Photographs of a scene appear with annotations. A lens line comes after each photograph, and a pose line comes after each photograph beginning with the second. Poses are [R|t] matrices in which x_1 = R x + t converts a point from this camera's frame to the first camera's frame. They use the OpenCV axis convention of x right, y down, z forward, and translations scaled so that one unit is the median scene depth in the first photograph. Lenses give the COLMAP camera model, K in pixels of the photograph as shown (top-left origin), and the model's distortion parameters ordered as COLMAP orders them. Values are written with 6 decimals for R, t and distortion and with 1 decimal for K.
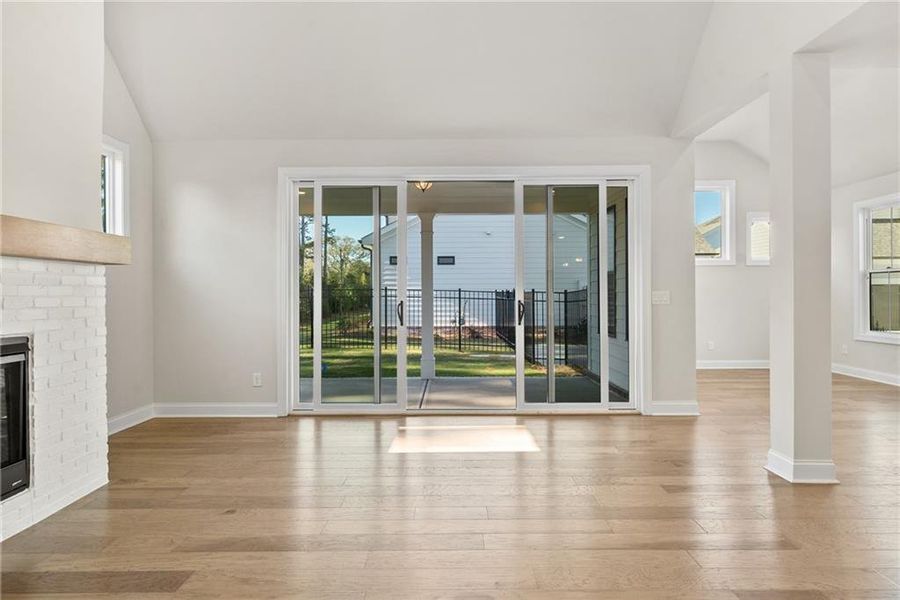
lens RADIAL K [[511.6, 0, 448.7], [0, 511.6, 293.6], [0, 0, 1]] dist [0.005176, 0.001784]
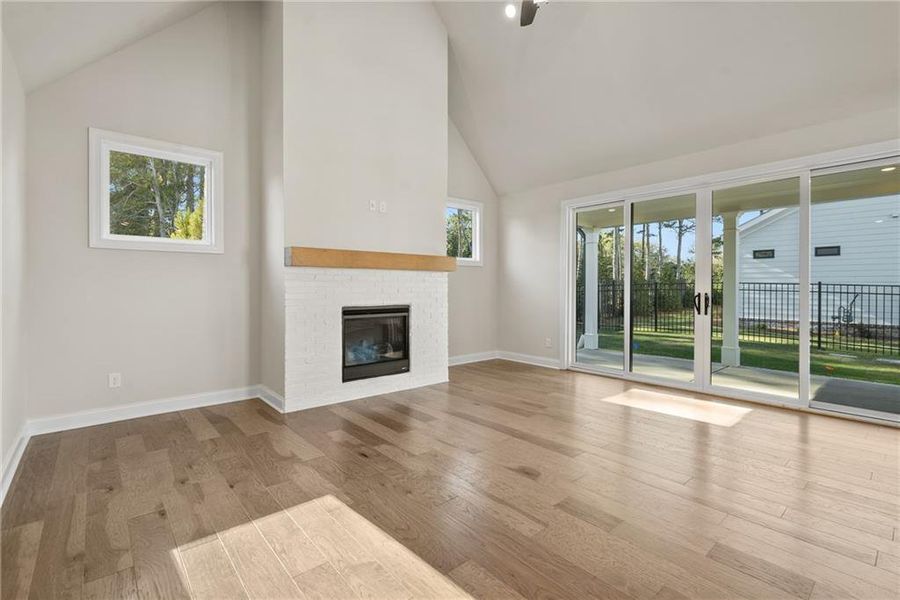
lens RADIAL K [[409.0, 0, 442.7], [0, 409.0, 296.1], [0, 0, 1]] dist [-0.008282, 0.000533]
pose [[0.649510, 0.022490, -0.760020, 0.345181], [-0.003557, 0.999641, 0.026541, -0.002167], [0.760344, -0.014535, 0.649357, -0.028256]]
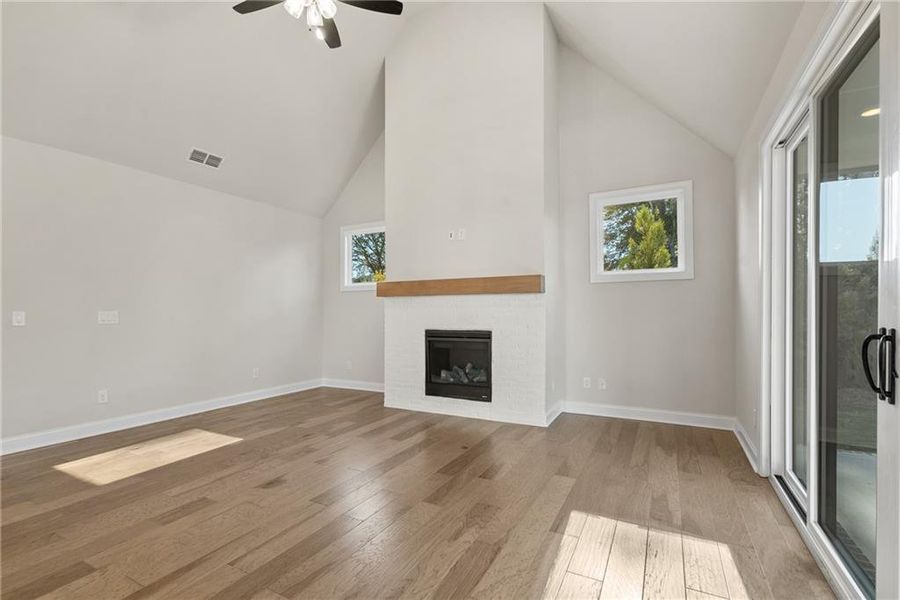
lens RADIAL K [[409.0, 0, 450.7], [0, 409.0, 315.1], [0, 0, 1]] dist [-0.008282, 0.000533]
pose [[-0.462034, 0.013568, -0.886758, 0.407034], [0.006723, 0.999908, 0.011796, -0.001682], [0.886837, -0.000511, -0.462083, 0.878888]]
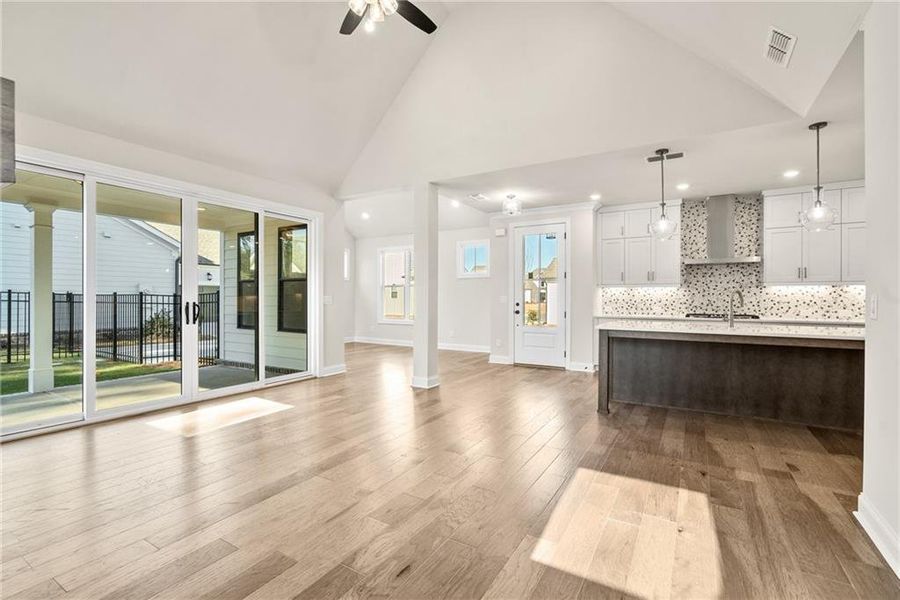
lens RADIAL K [[409.0, 0, 453.1], [0, 409.0, 296.6], [0, 0, 1]] dist [-0.008282, 0.000533]
pose [[0.511037, 0.009581, 0.859505, -0.451473], [-0.007004, 0.999951, -0.006982, 0.003790], [-0.859530, -0.002452, 0.511079, 0.043679]]
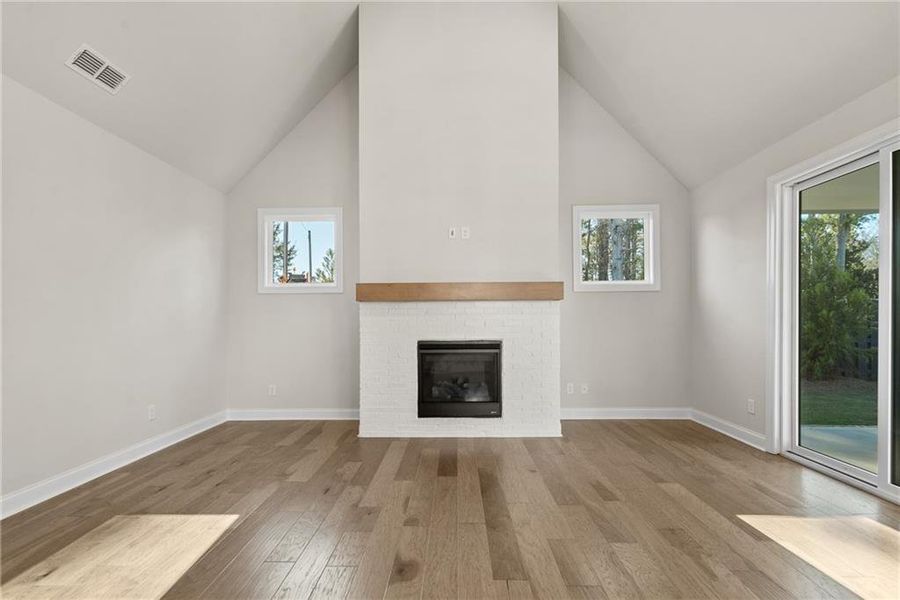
lens RADIAL K [[409.0, 0, 449.3], [0, 409.0, 328.4], [0, 0, 1]] dist [-0.008282, 0.000533]
pose [[-0.016031, 0.021881, -0.999632, 0.401687], [0.007294, 0.999736, 0.021766, 0.000426], [0.999845, -0.006943, -0.016186, 0.446072]]
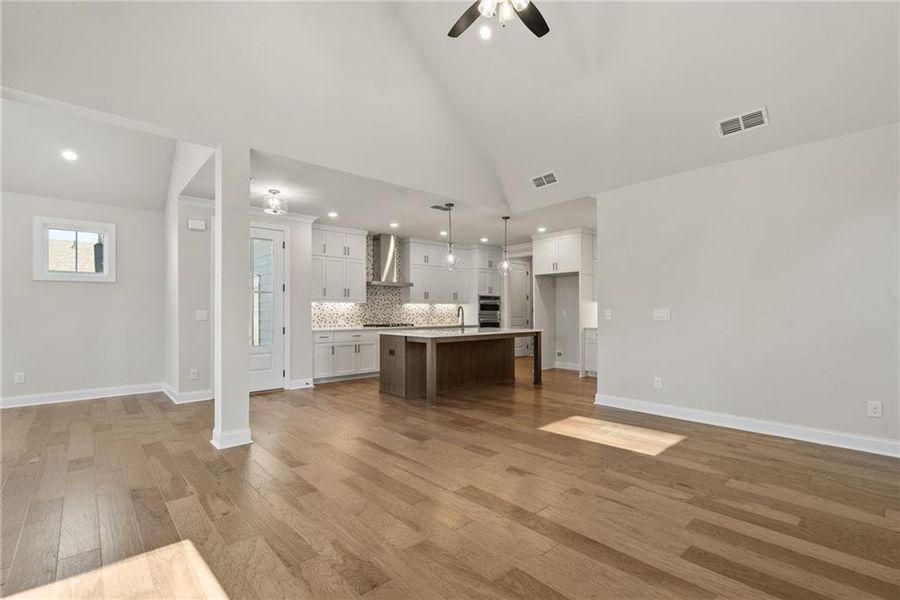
lens RADIAL K [[409.0, 0, 447.8], [0, 409.0, 312.1], [0, 0, 1]] dist [-0.008282, 0.000533]
pose [[-0.669571, 0.007553, 0.742710, -0.364501], [0.006321, 0.999970, -0.004470, 0.003781], [-0.742721, 0.001702, -0.669599, 0.877079]]
